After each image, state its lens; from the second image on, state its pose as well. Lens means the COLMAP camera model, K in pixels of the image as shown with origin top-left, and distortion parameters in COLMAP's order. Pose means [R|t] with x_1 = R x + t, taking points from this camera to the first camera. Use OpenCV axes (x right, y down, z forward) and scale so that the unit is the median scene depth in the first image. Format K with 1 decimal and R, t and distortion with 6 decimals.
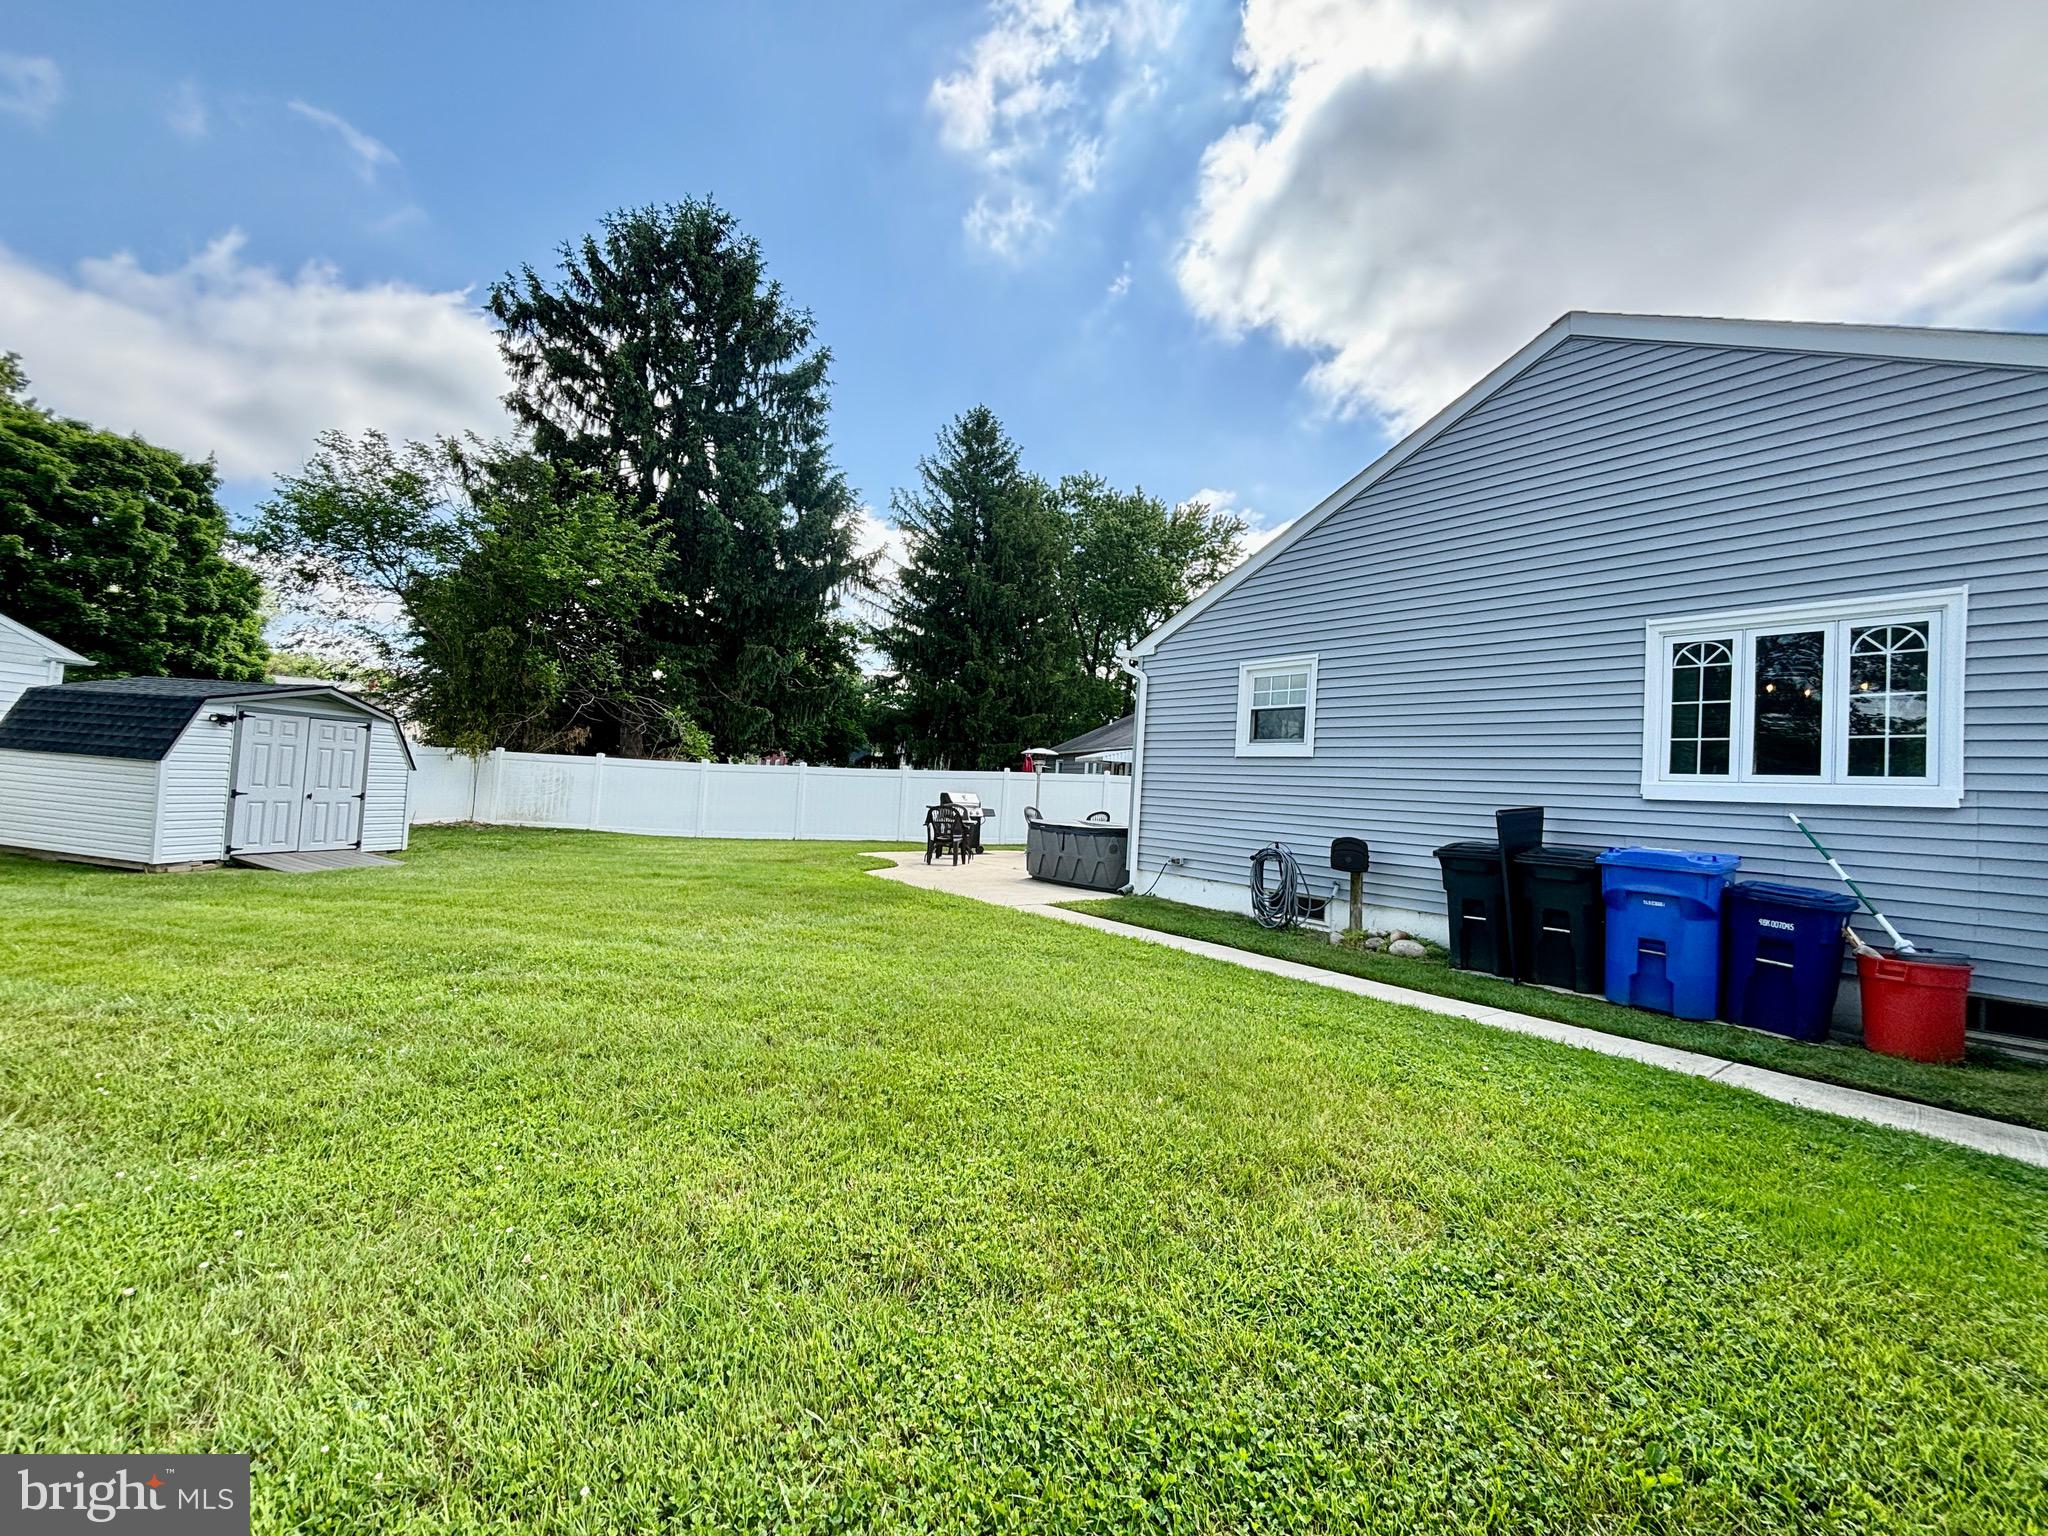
lens RADIAL K [[826.6, 0, 1023.9], [0, 826.6, 763.6], [0, 0, 1]] dist [0.003885, 0.000095]
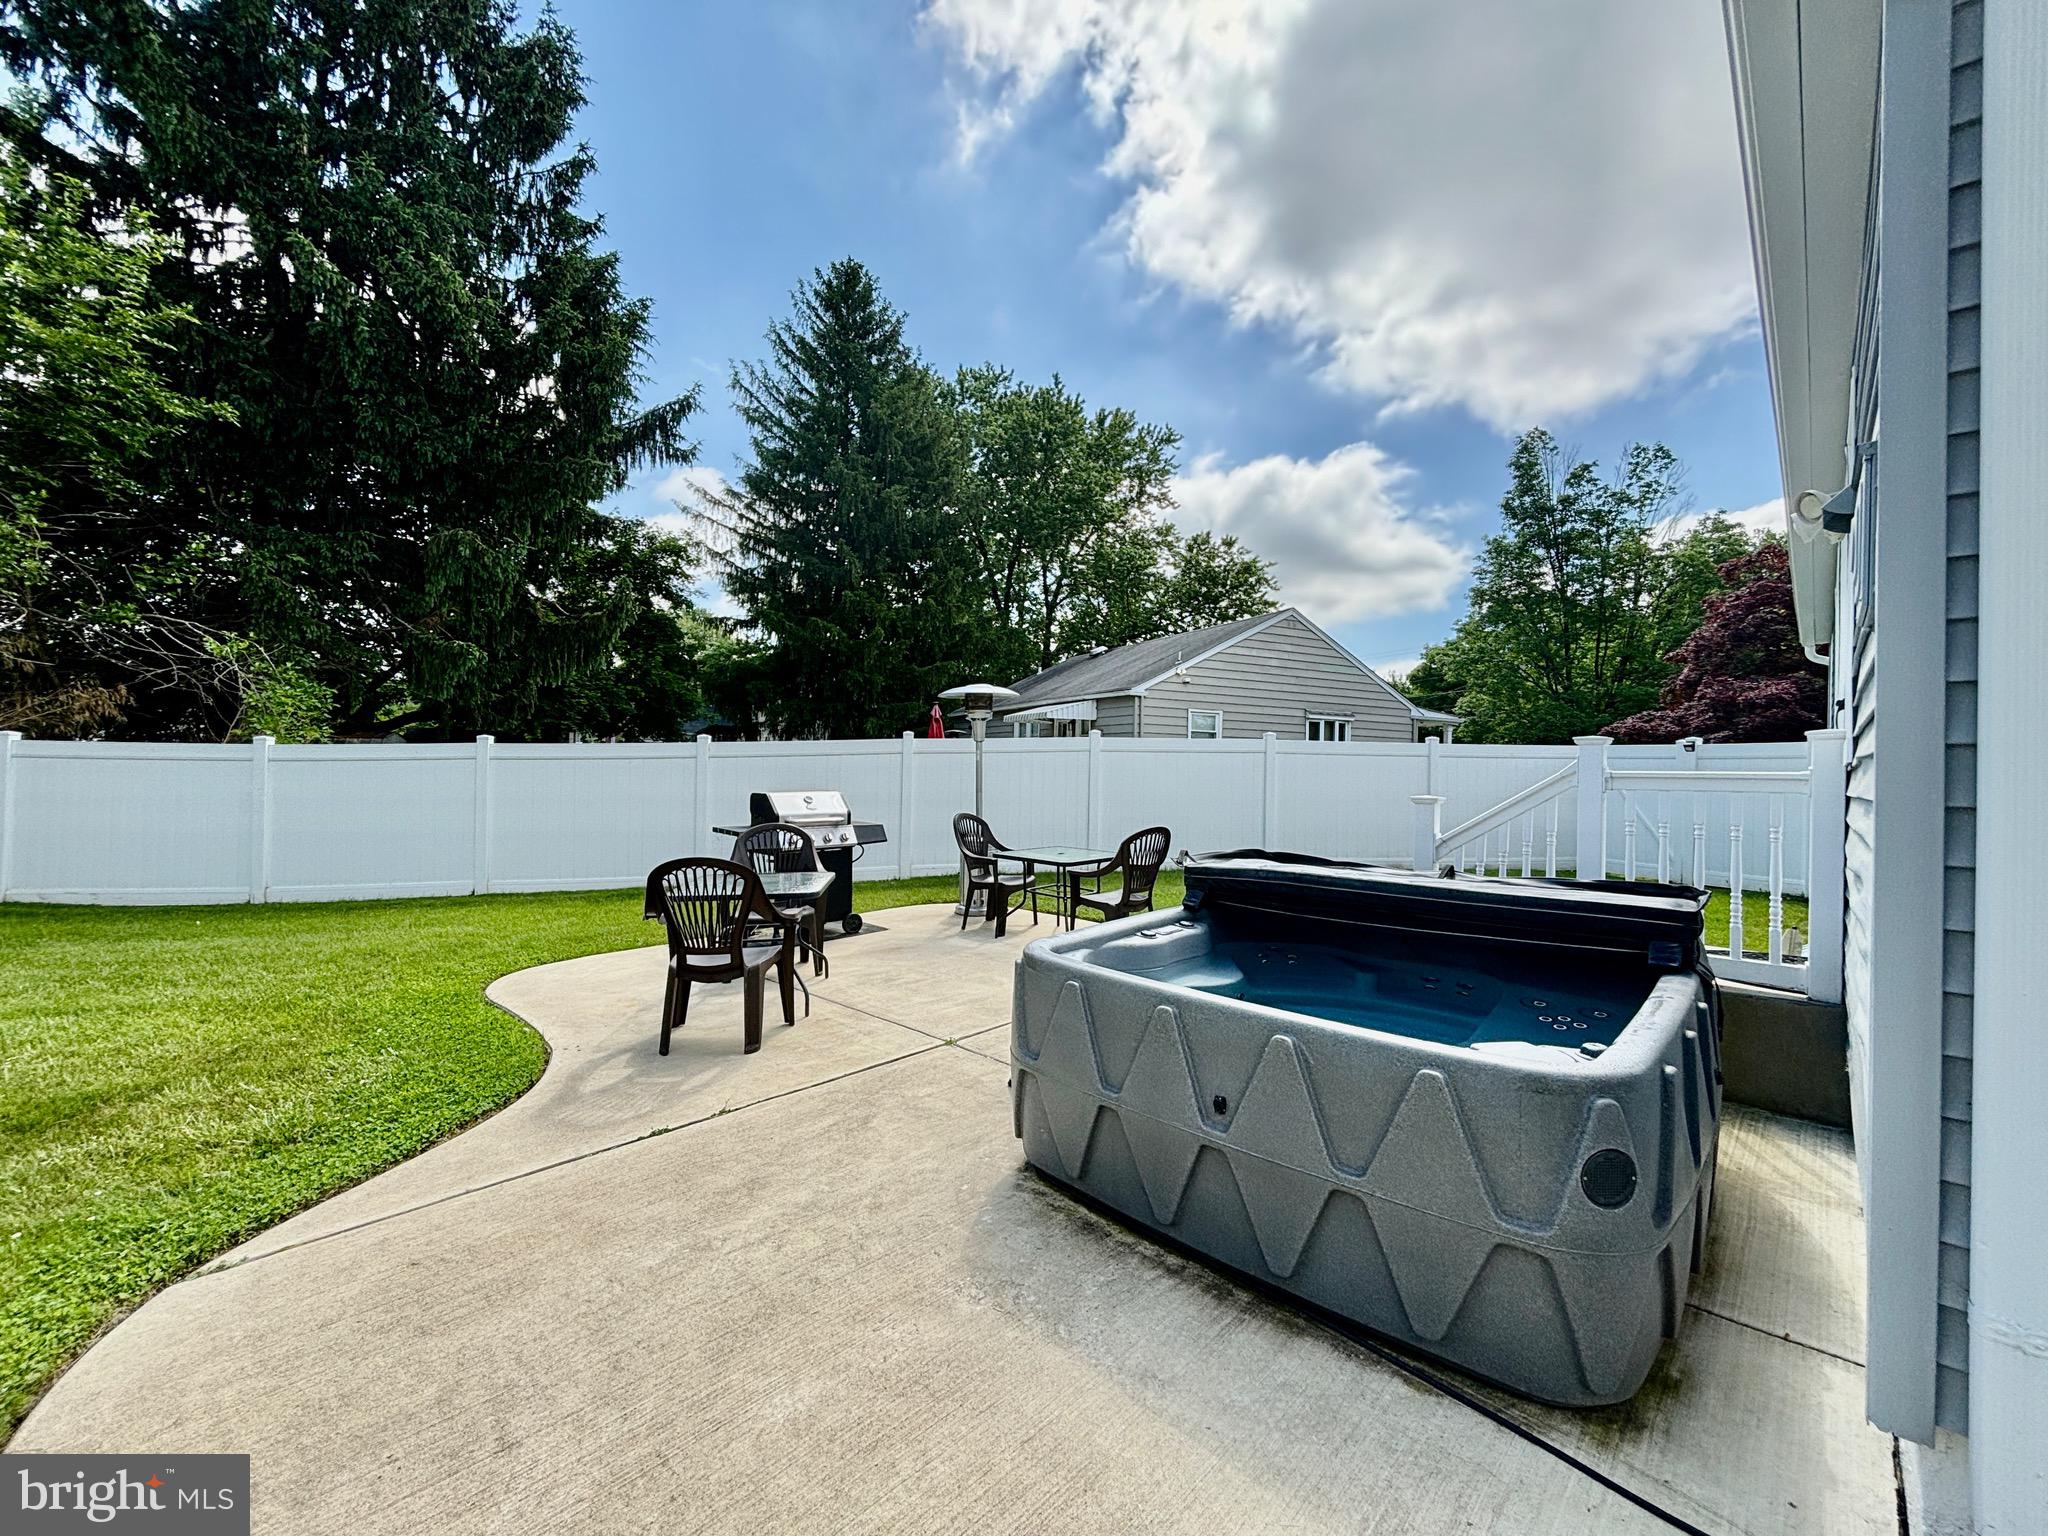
lens RADIAL K [[826.6, 0, 1023.9], [0, 826.6, 763.6], [0, 0, 1]] dist [0.003885, 0.000095]
pose [[0.991577, -0.041227, 0.122780, -0.006465], [0.036212, 0.998427, 0.042801, 0.003068], [-0.124351, -0.037994, 0.991511, 0.243479]]
